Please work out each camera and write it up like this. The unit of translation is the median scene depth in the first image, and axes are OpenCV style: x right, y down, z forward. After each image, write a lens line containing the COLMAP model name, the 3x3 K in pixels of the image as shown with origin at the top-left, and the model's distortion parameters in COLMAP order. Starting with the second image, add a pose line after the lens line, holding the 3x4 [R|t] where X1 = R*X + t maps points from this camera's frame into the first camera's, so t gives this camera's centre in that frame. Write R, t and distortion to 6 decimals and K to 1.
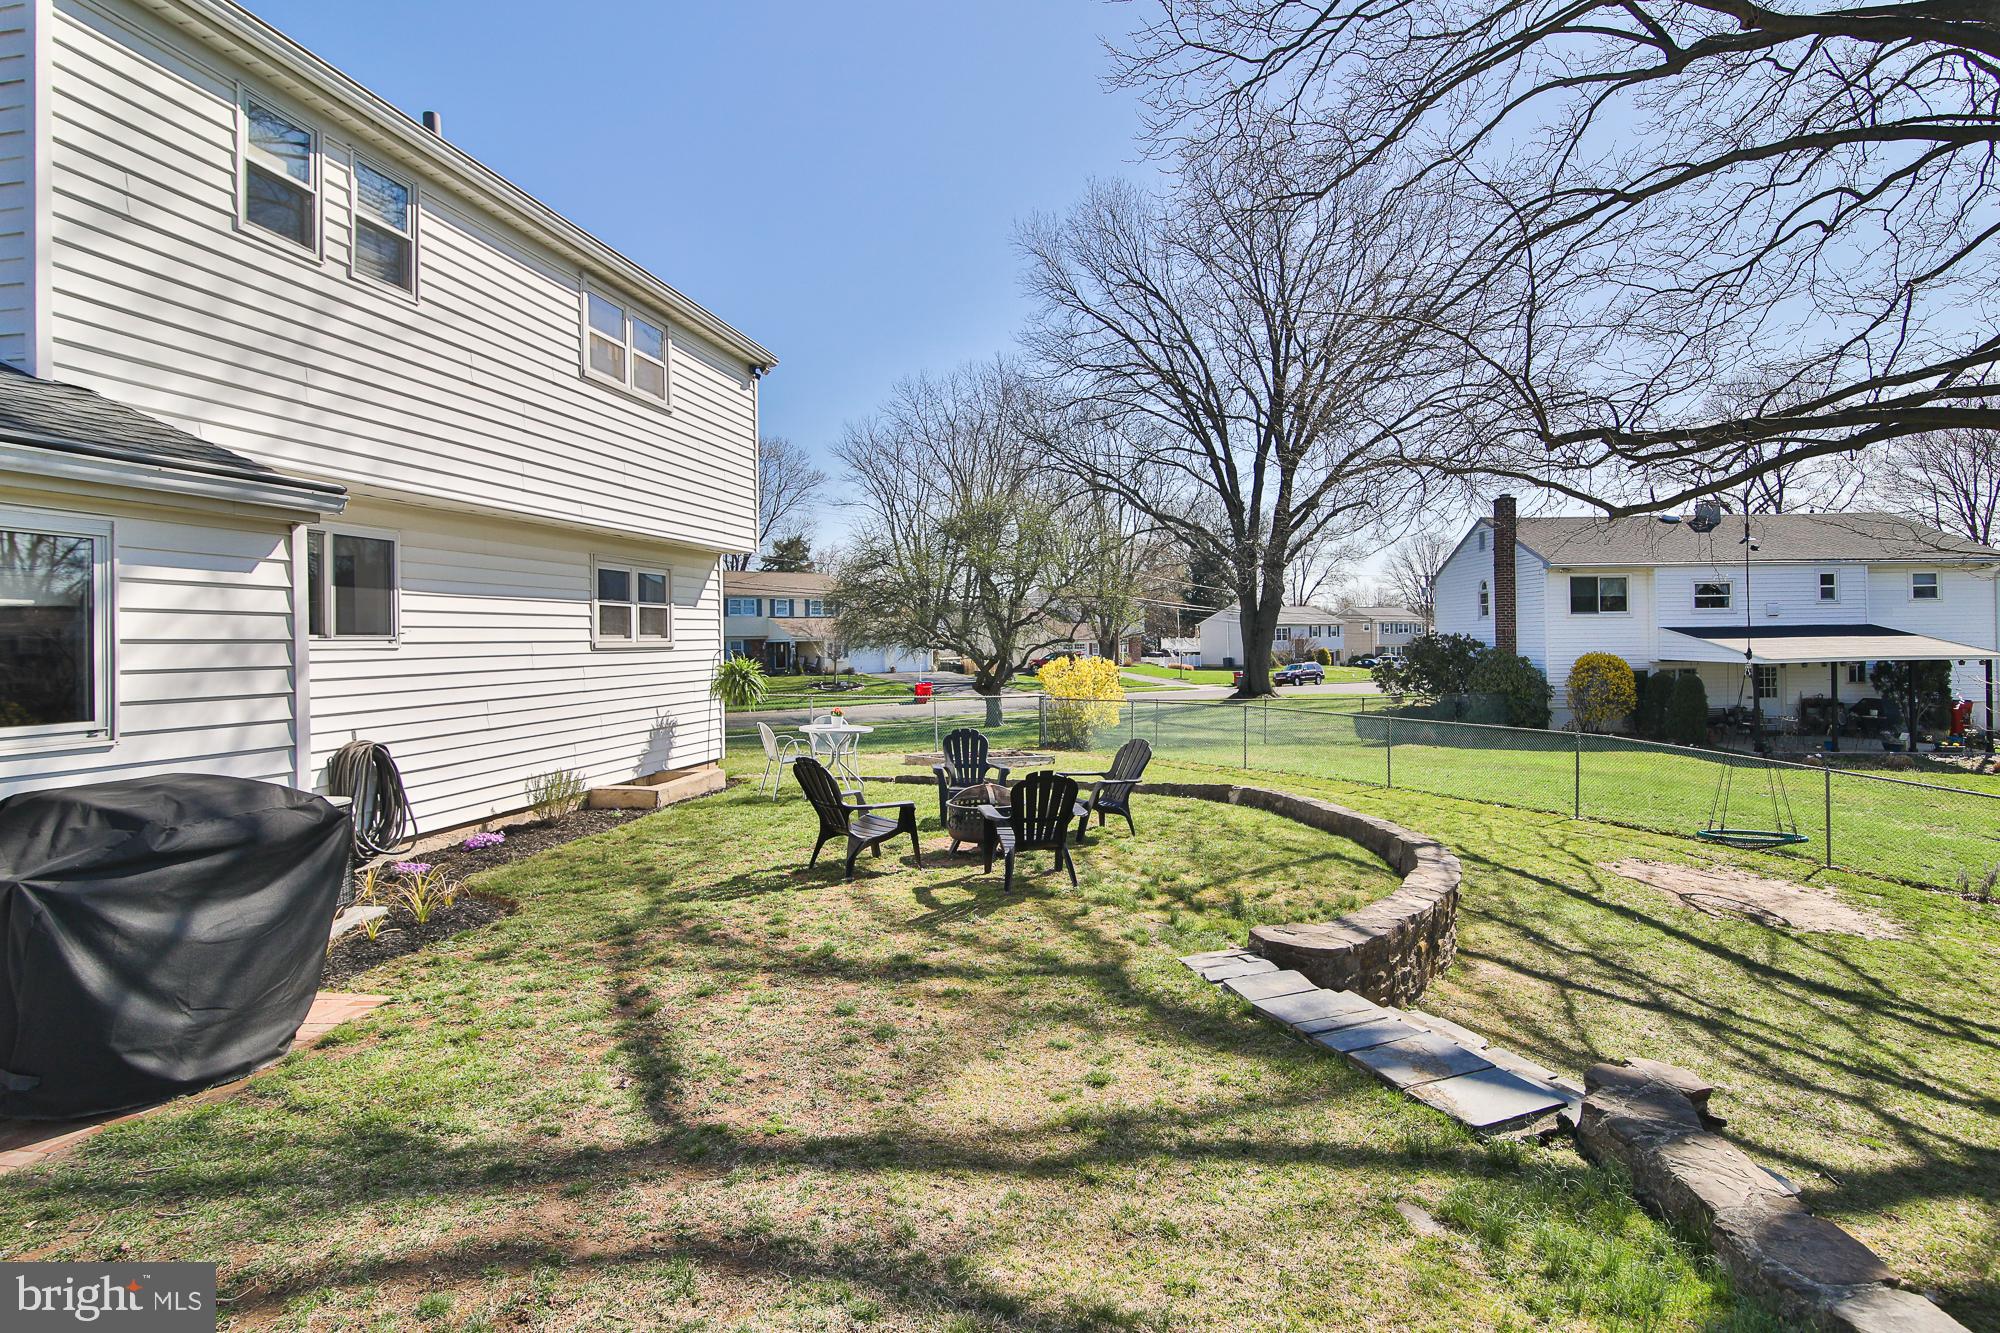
lens RADIAL K [[982.8, 0, 1030.4], [0, 982.8, 613.2], [0, 0, 1]] dist [-0.015575, 0.000622]
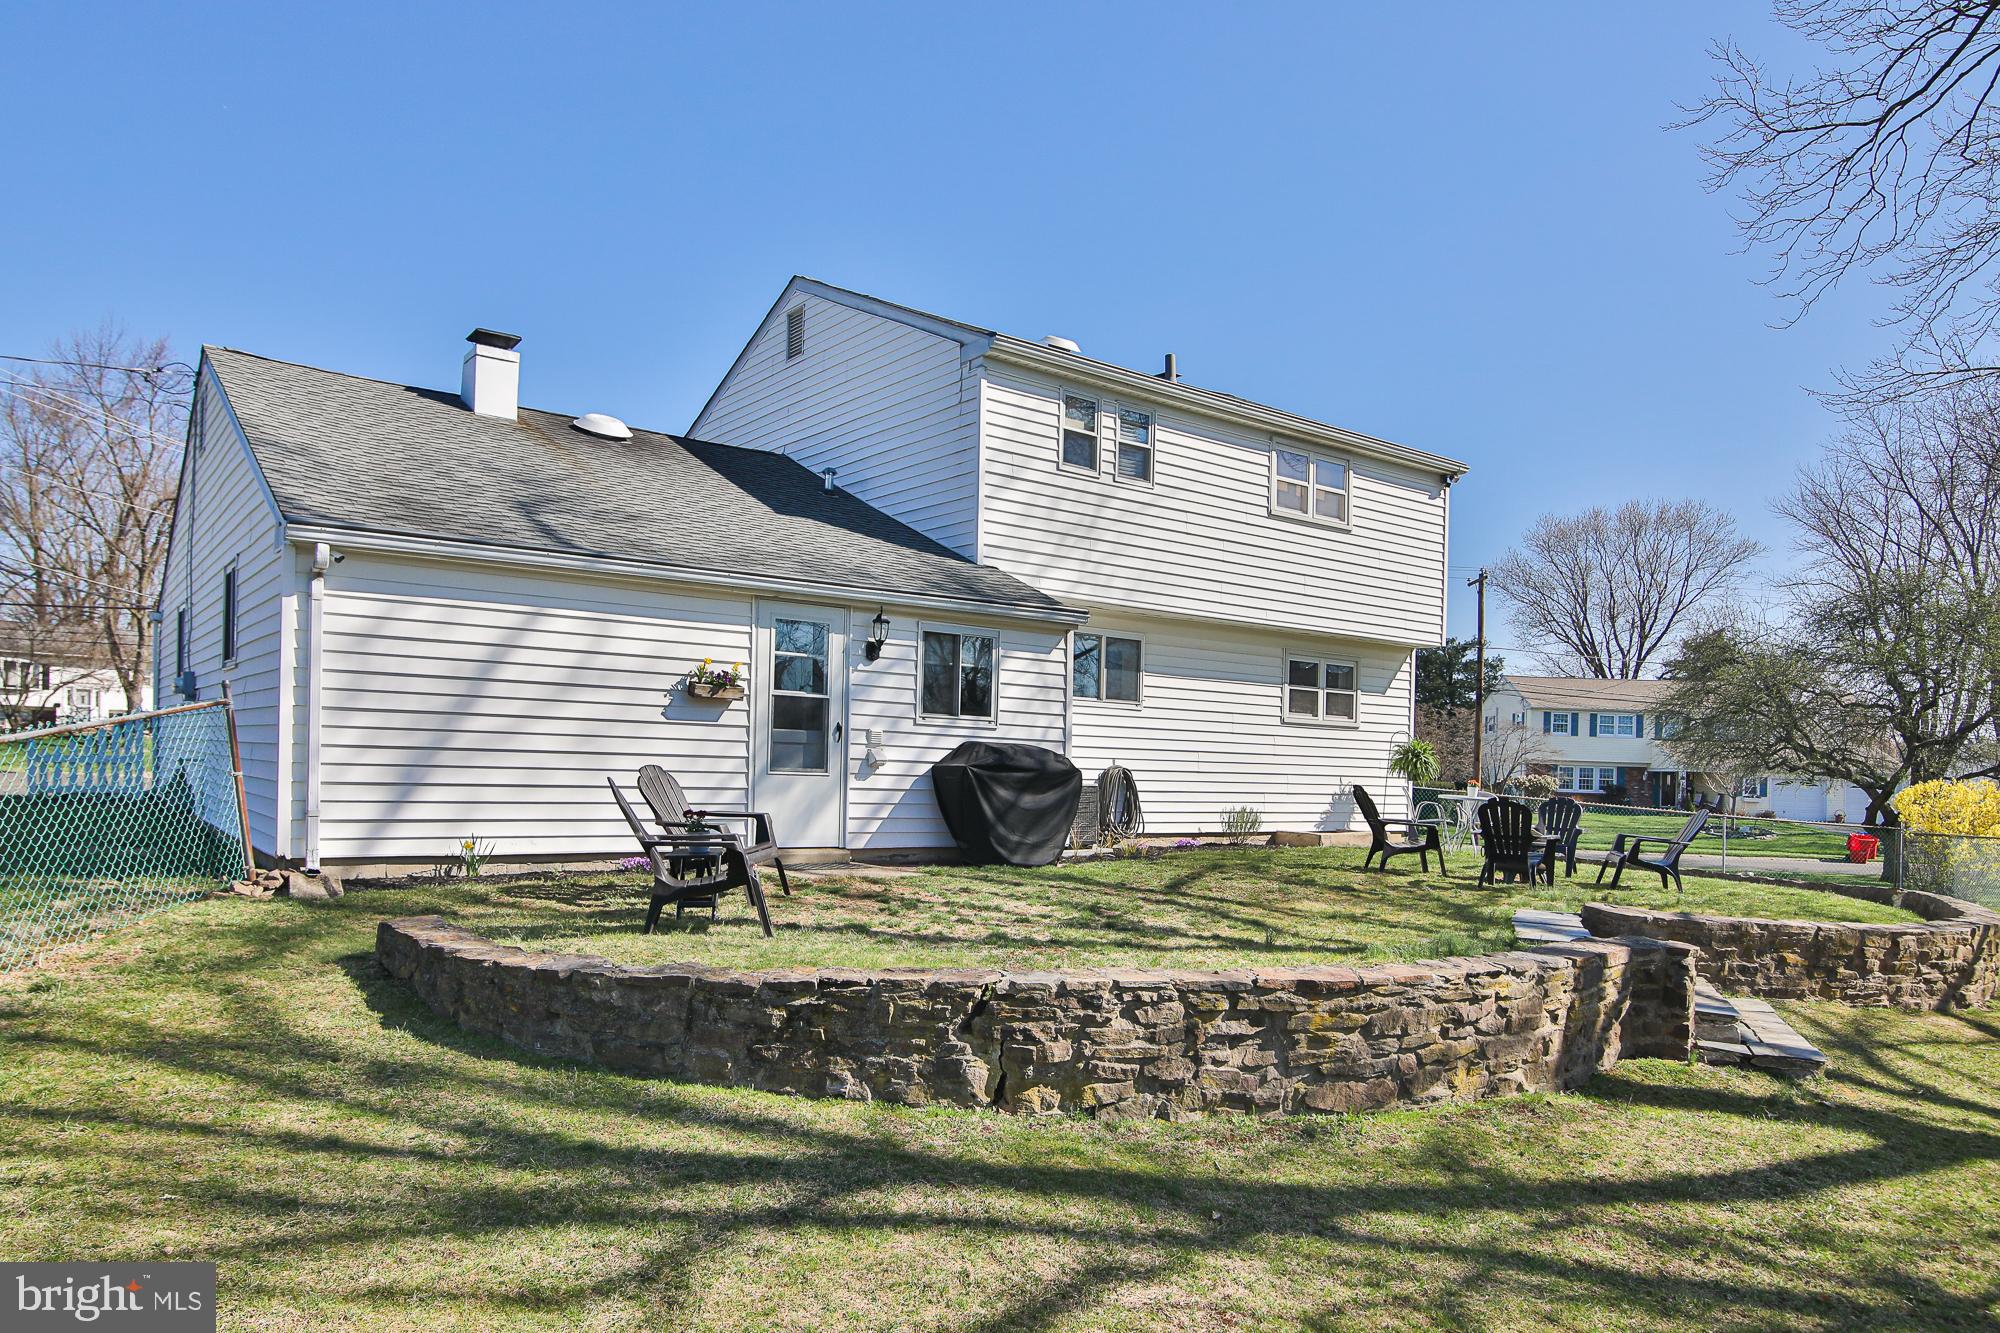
lens RADIAL K [[1257.1, 0, 1004.6], [0, 1257.1, 711.4], [0, 0, 1]] dist [-0.007524, -0.003683]
pose [[0.718880, 0.013043, -0.695012, 0.554417], [-0.027050, 0.999592, -0.009220, 0.059693], [0.694607, 0.025428, 0.718939, -0.553661]]
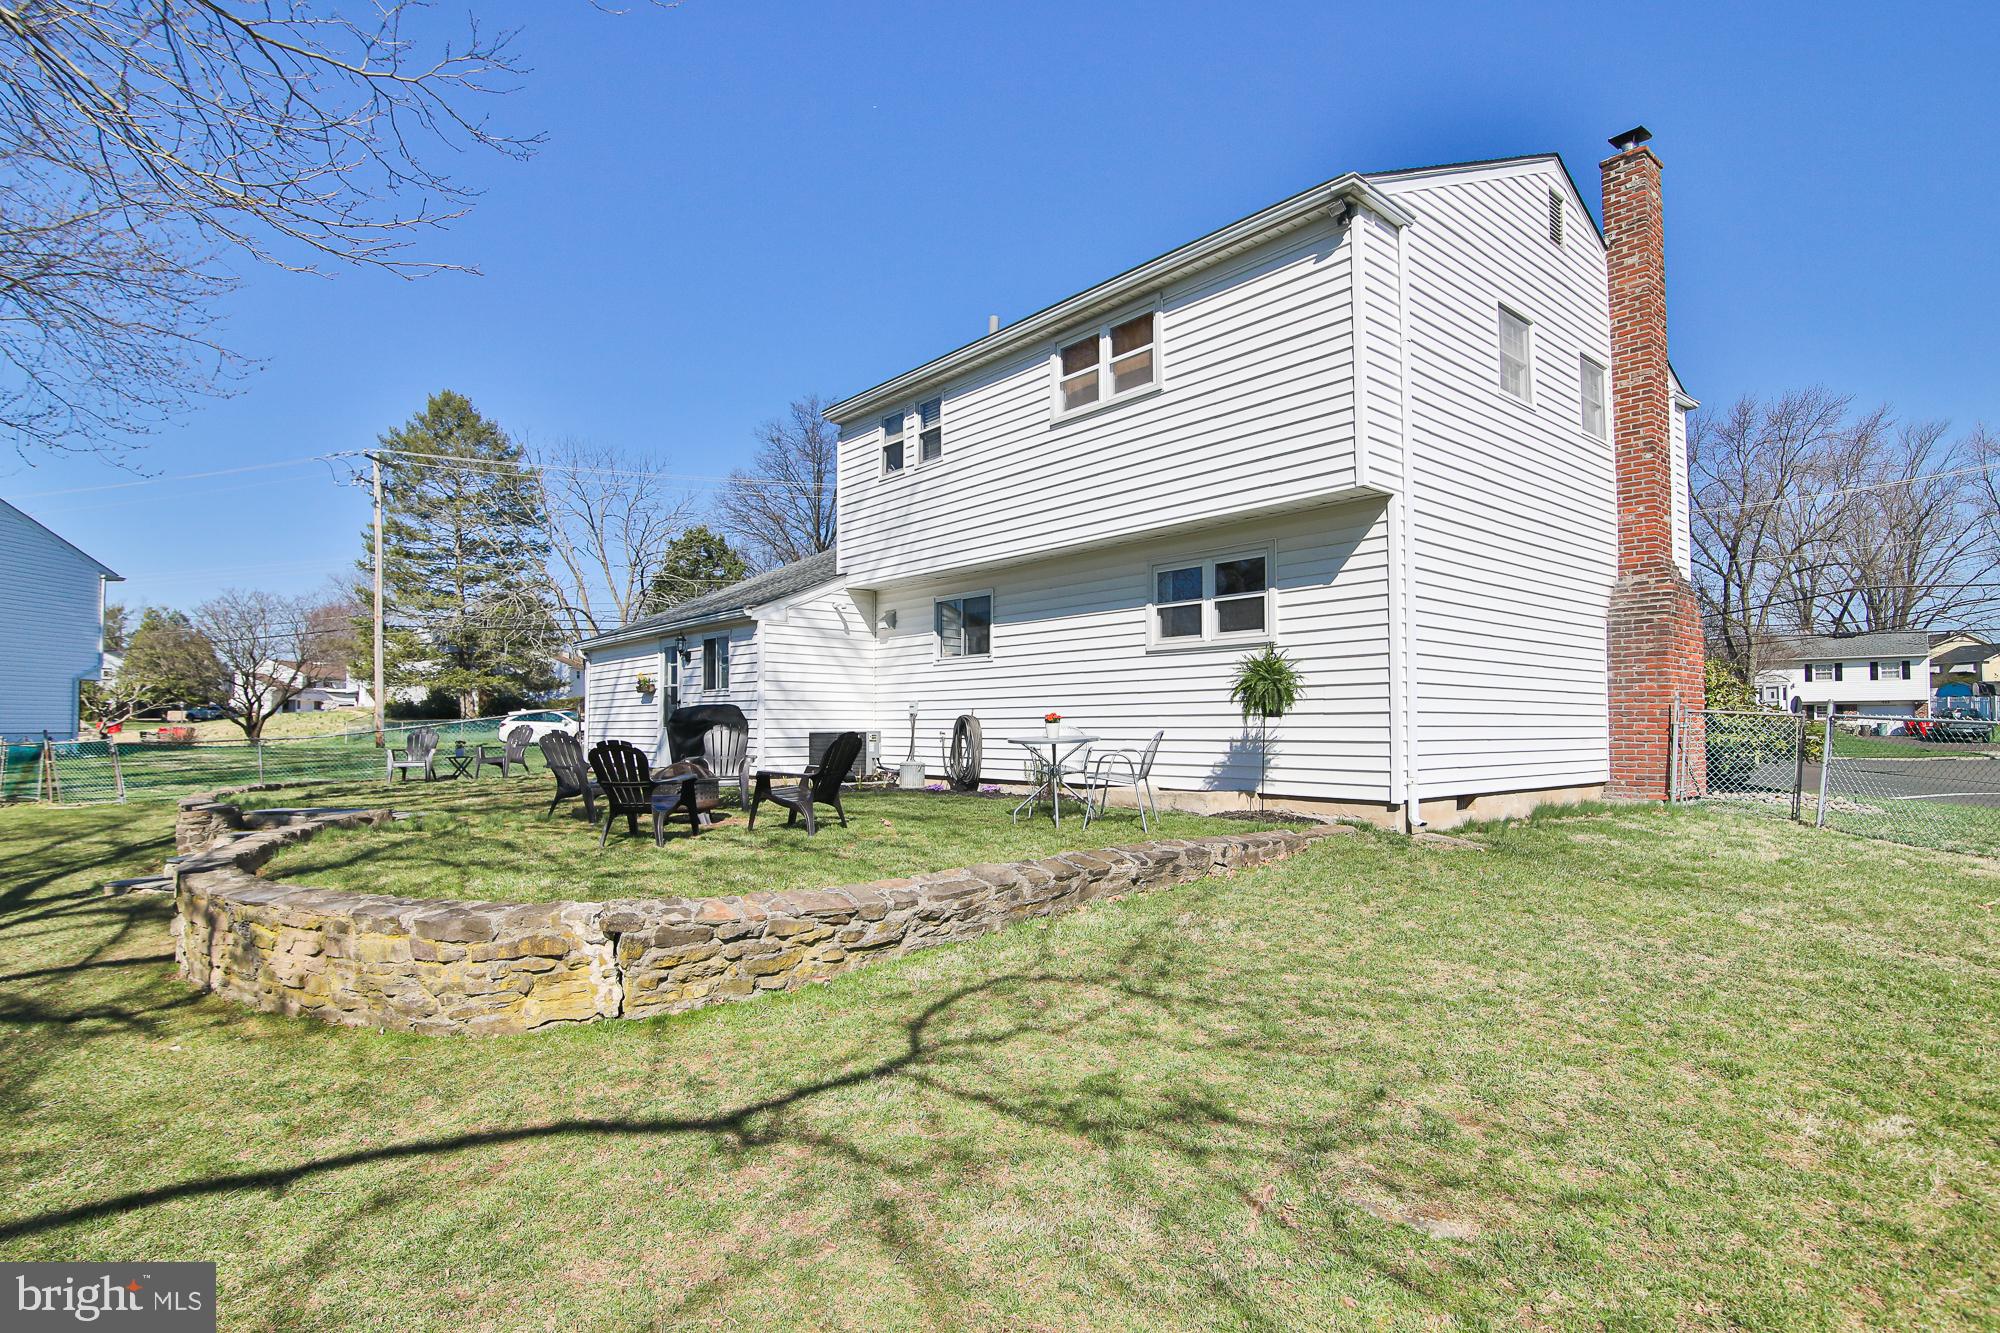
lens RADIAL K [[982.8, 0, 1020.2], [0, 982.8, 660.3], [0, 0, 1]] dist [-0.015575, 0.000622]
pose [[-0.613507, -0.042648, -0.788537, 0.580239], [0.028421, 0.996701, -0.076019, 0.154161], [0.789178, -0.069049, -0.610271, 1.960257]]
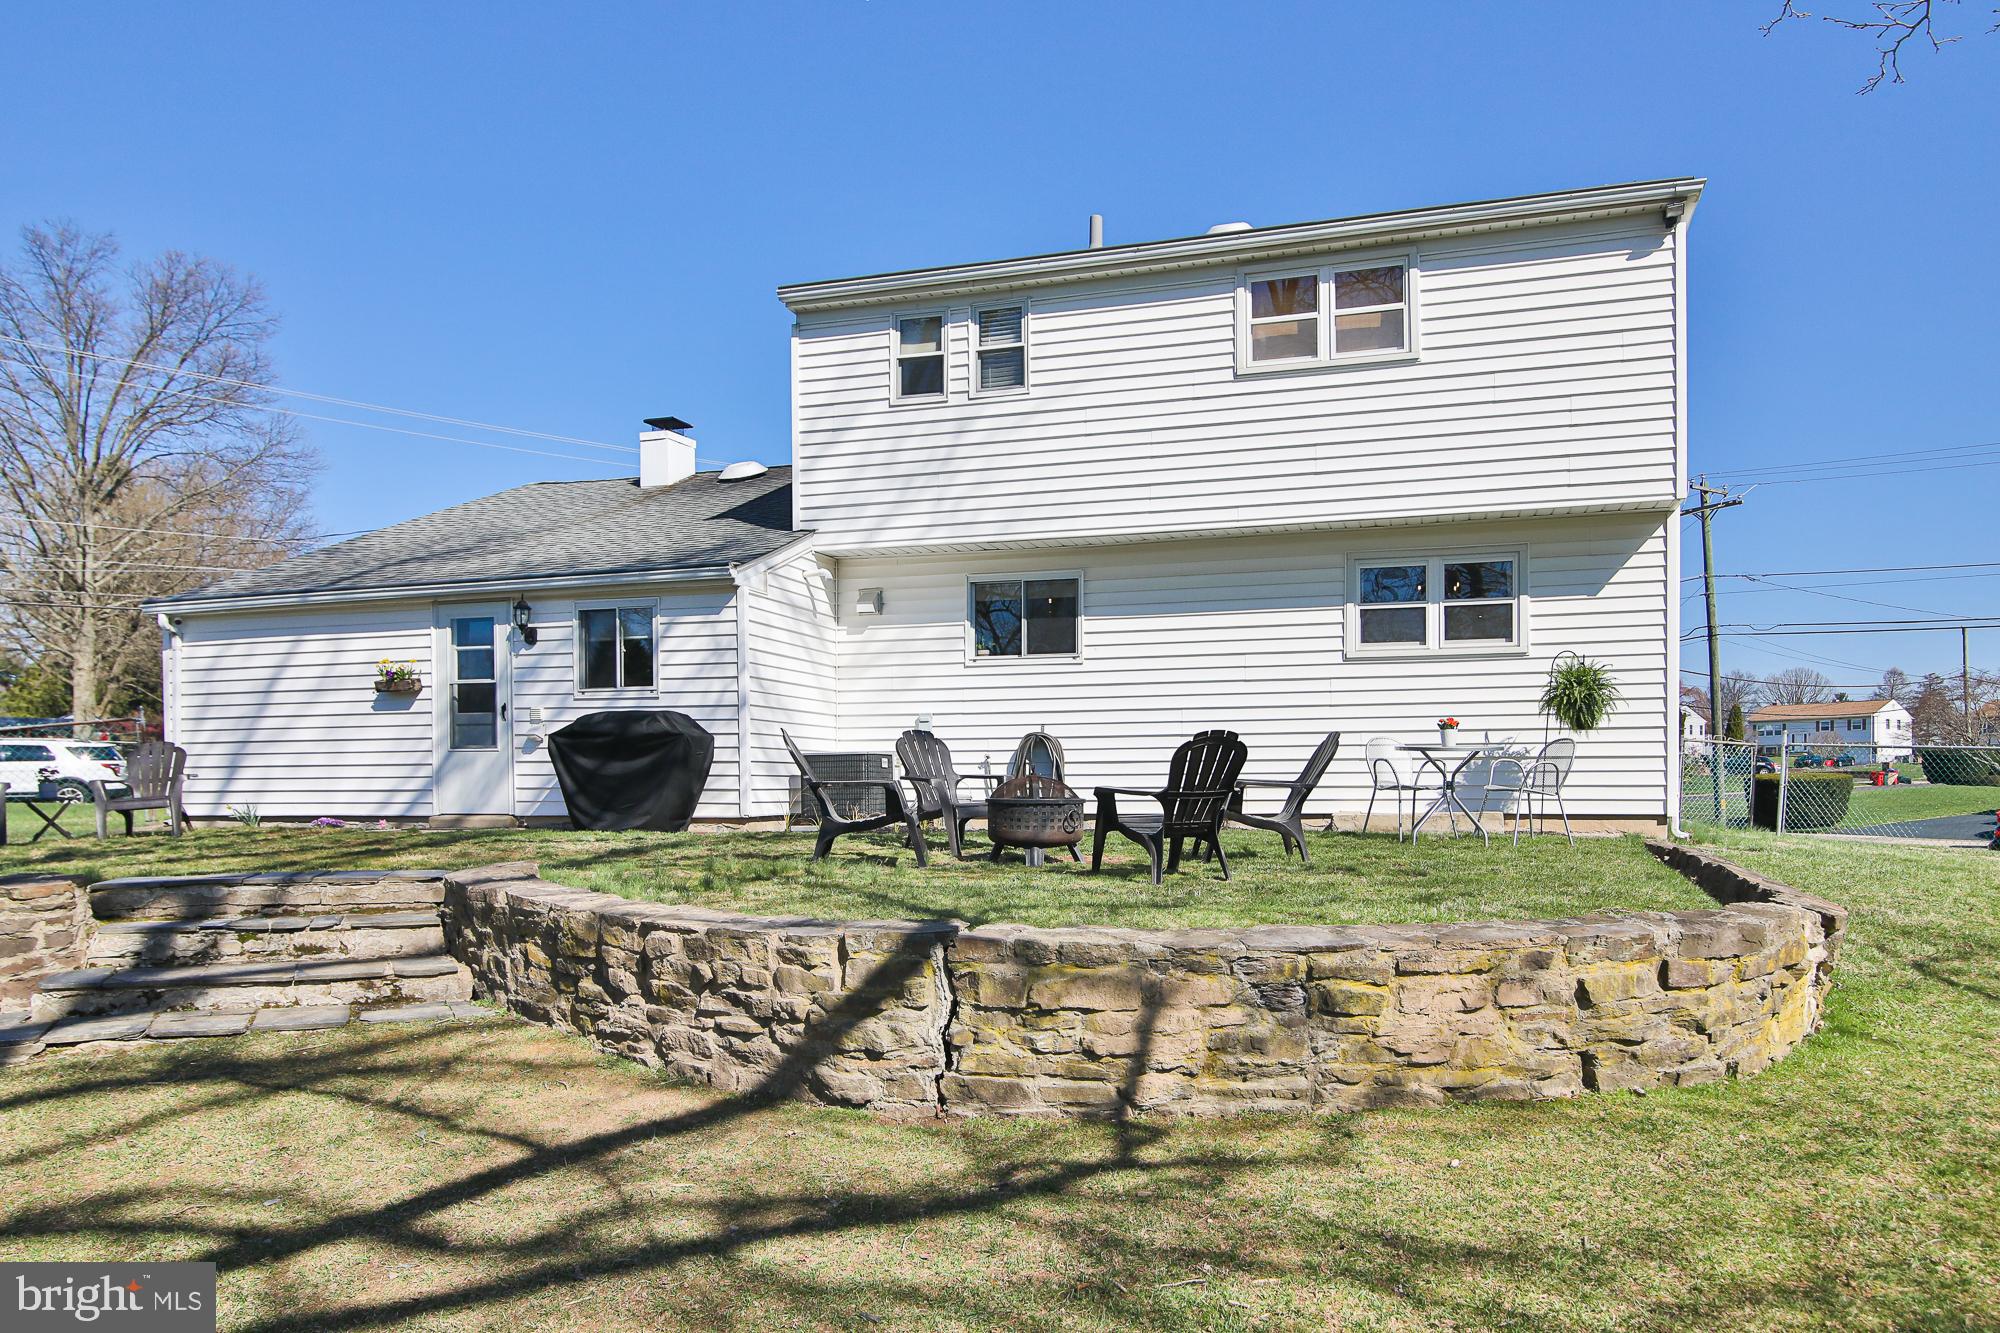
lens RADIAL K [[1257.1, 0, 1025.6], [0, 1257.1, 736.3], [0, 0, 1]] dist [-0.007524, -0.003683]
pose [[-0.097706, -0.017463, -0.995062, 0.926111], [0.033338, 0.999227, -0.020810, 0.155432], [0.994657, -0.035207, -0.097049, 1.049958]]
